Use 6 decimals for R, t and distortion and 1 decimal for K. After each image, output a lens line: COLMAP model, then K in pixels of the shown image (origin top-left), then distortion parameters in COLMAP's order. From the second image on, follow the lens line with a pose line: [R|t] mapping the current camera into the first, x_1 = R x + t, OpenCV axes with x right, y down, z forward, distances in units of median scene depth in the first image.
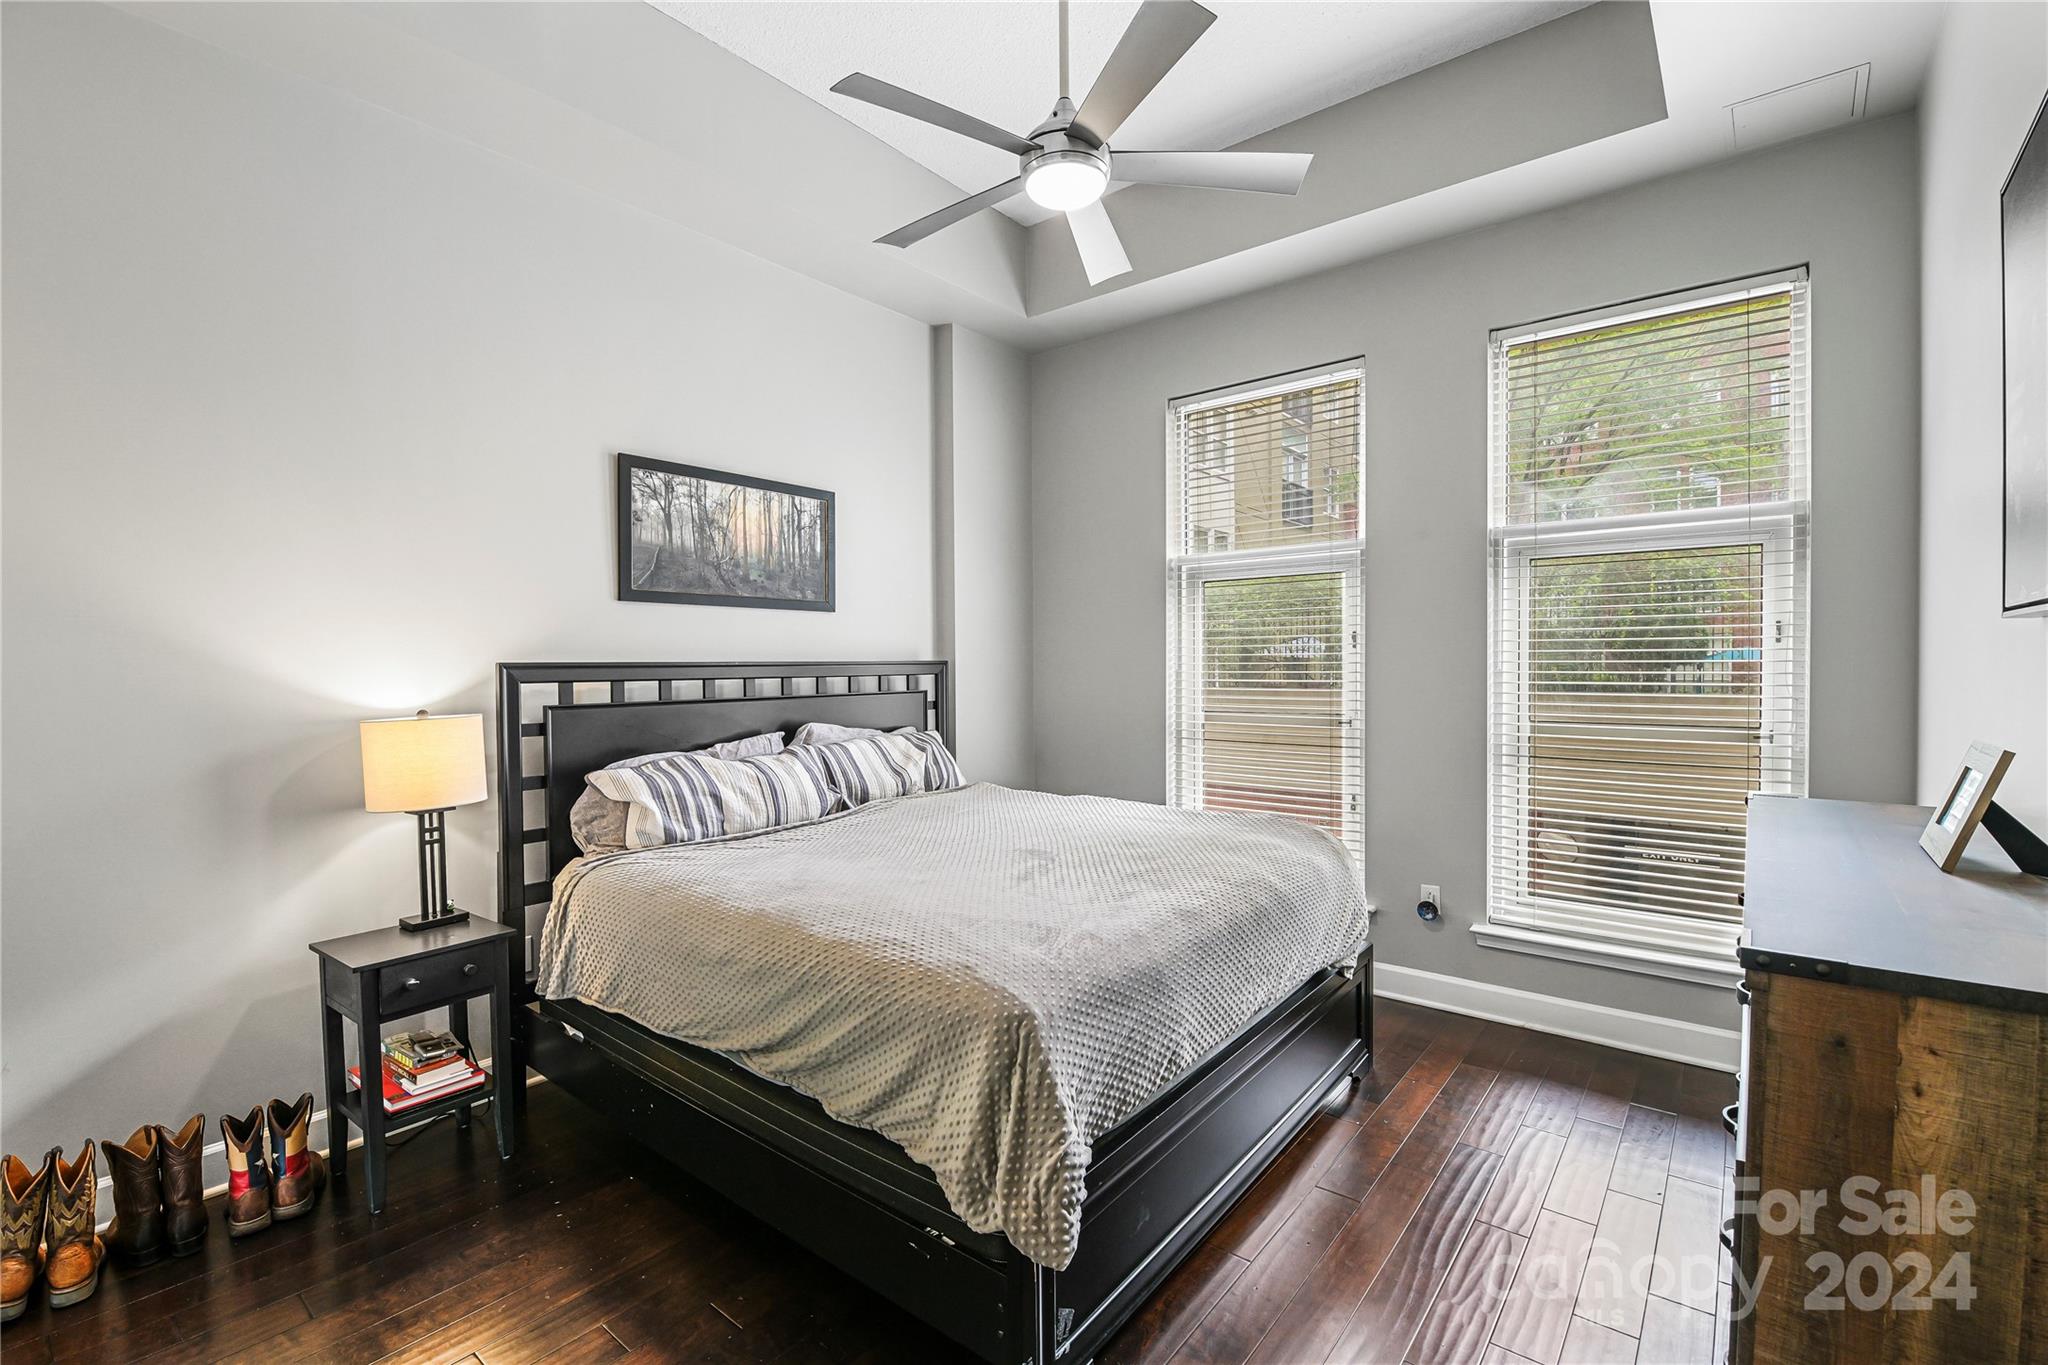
lens RADIAL K [[893.7, 0, 1025.7], [0, 893.7, 684.0], [0, 0, 1]] dist [-0.002147, -0.010636]
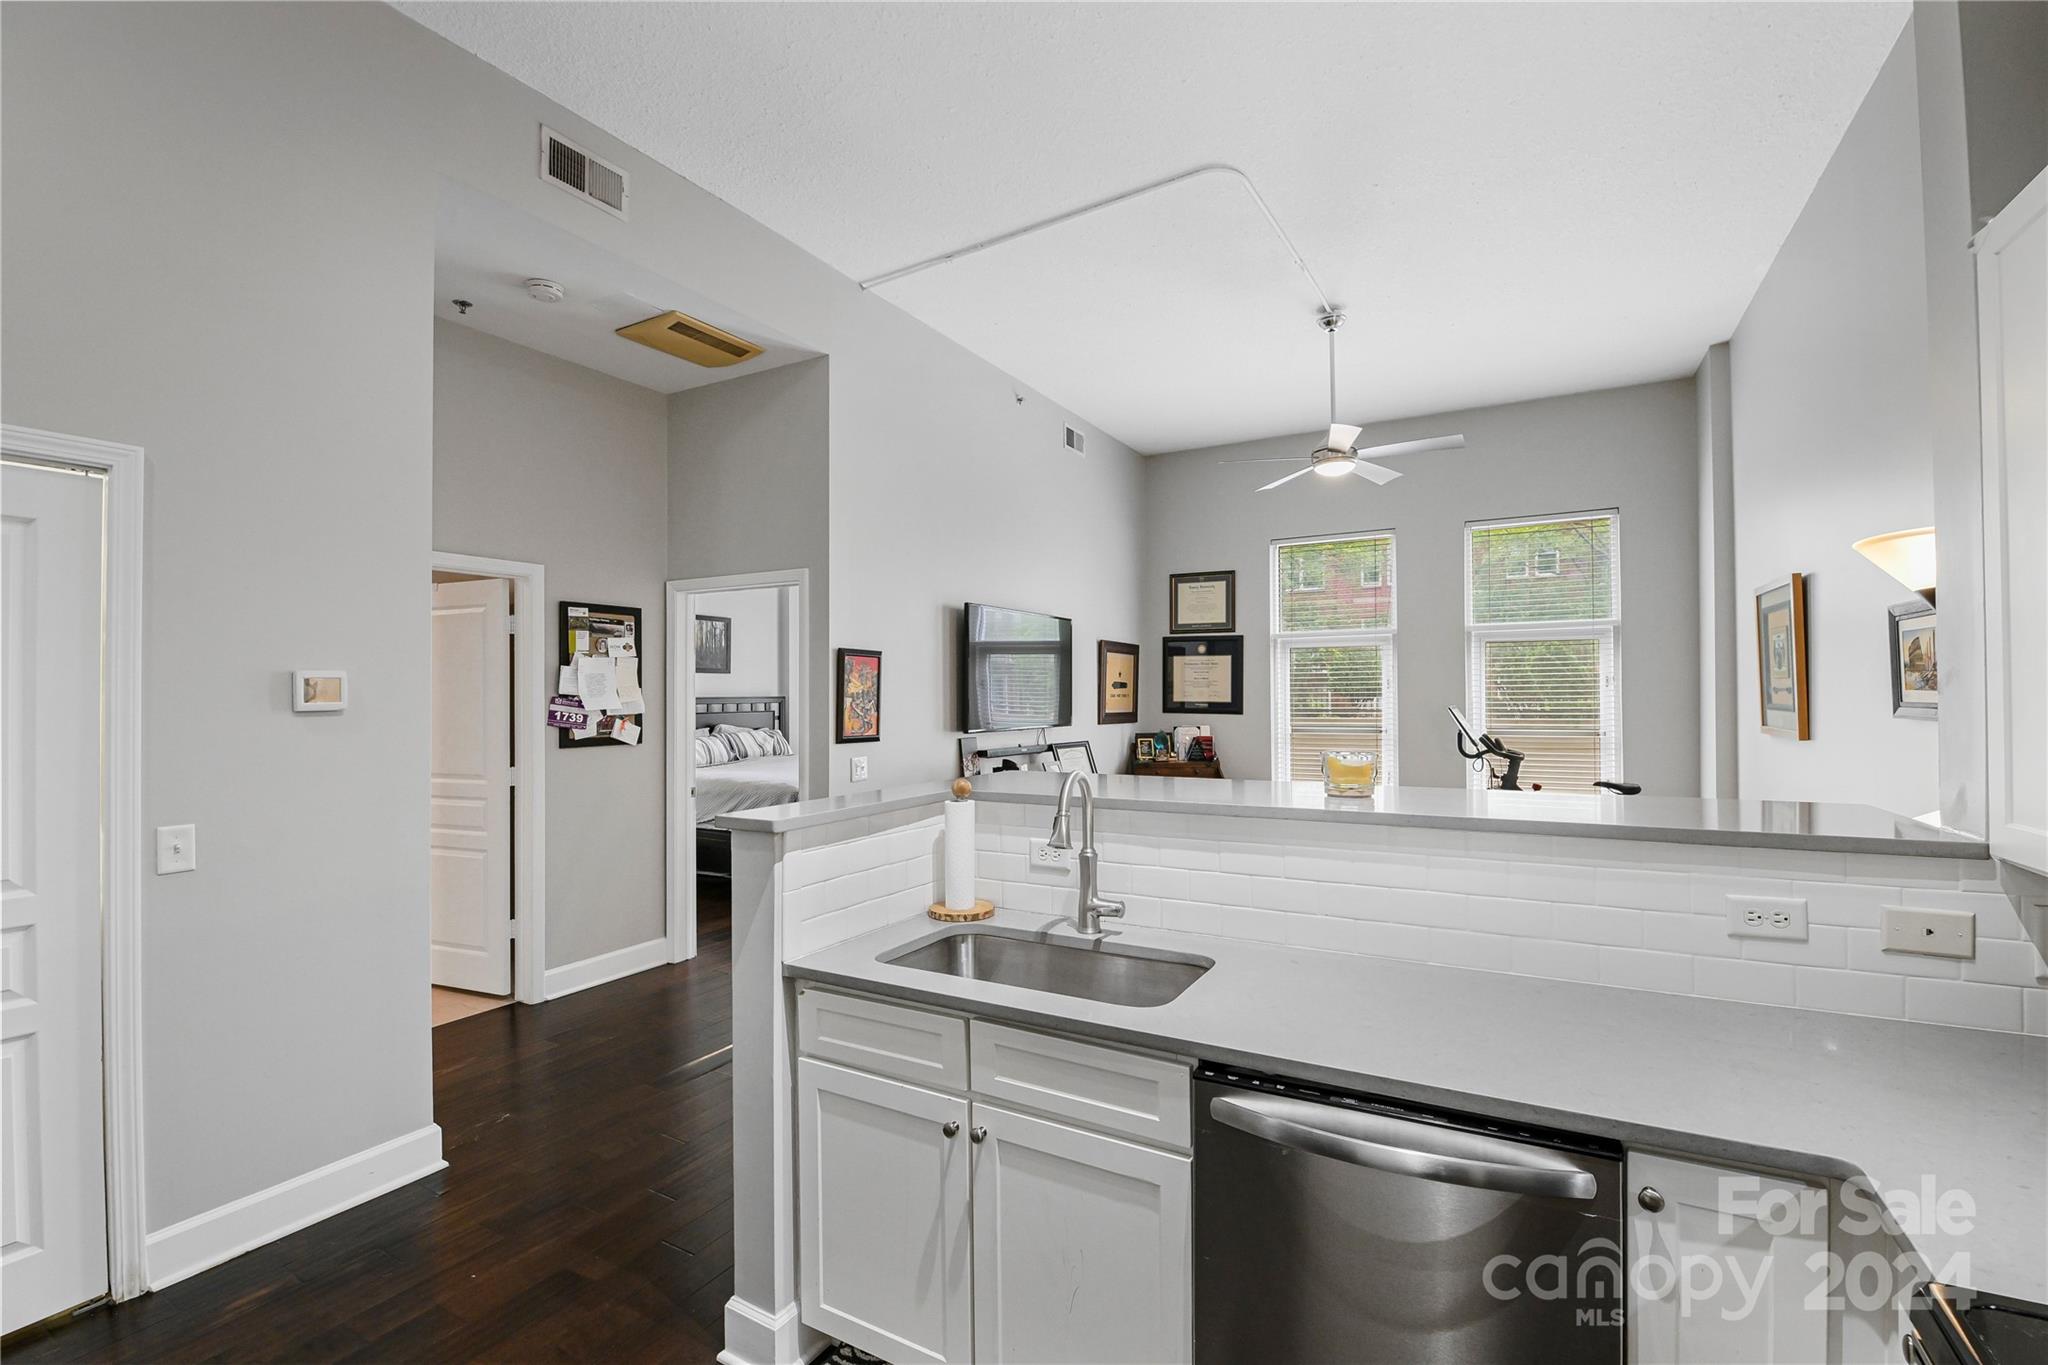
lens RADIAL K [[878.6, 0, 1039.3], [0, 878.6, 683.9], [0, 0, 1]] dist [-0.001626, -0.009876]
pose [[0.984049, 0.002418, 0.177879, 0.156790], [0.004693, 0.999207, -0.039546, 0.034365], [-0.177833, 0.039750, 0.983257, -1.338922]]
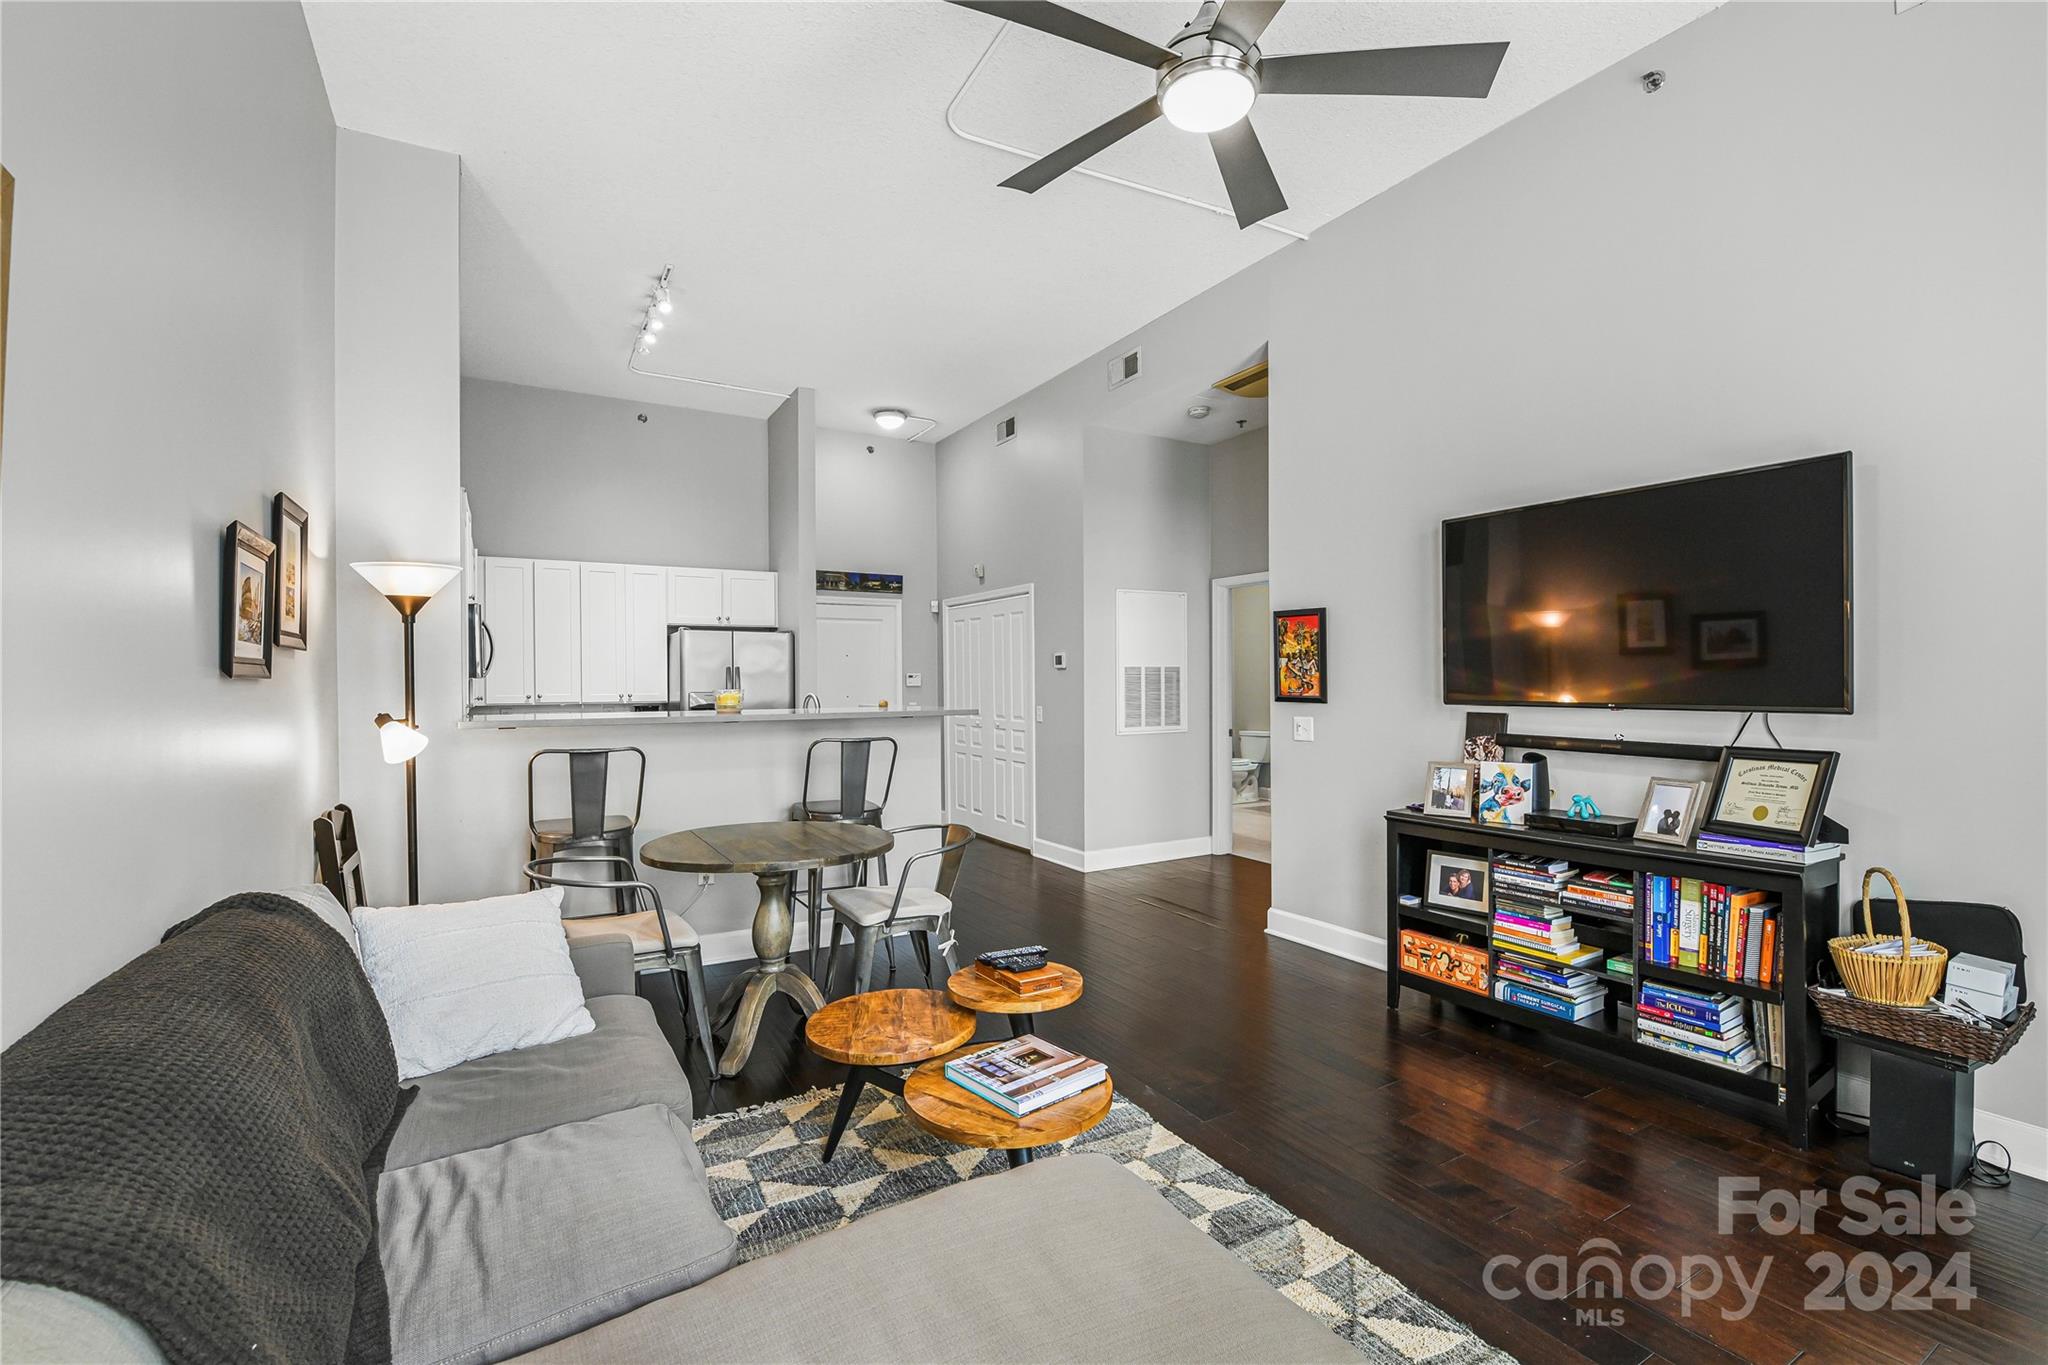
lens RADIAL K [[893.7, 0, 1025.7], [0, 893.7, 684.0], [0, 0, 1]] dist [-0.002147, -0.010636]
pose [[-0.349894, 0.013925, -0.936686, 1.426802], [-0.016111, 0.999652, 0.020879, 0.020611], [0.936651, 0.022396, -0.349548, -0.011042]]
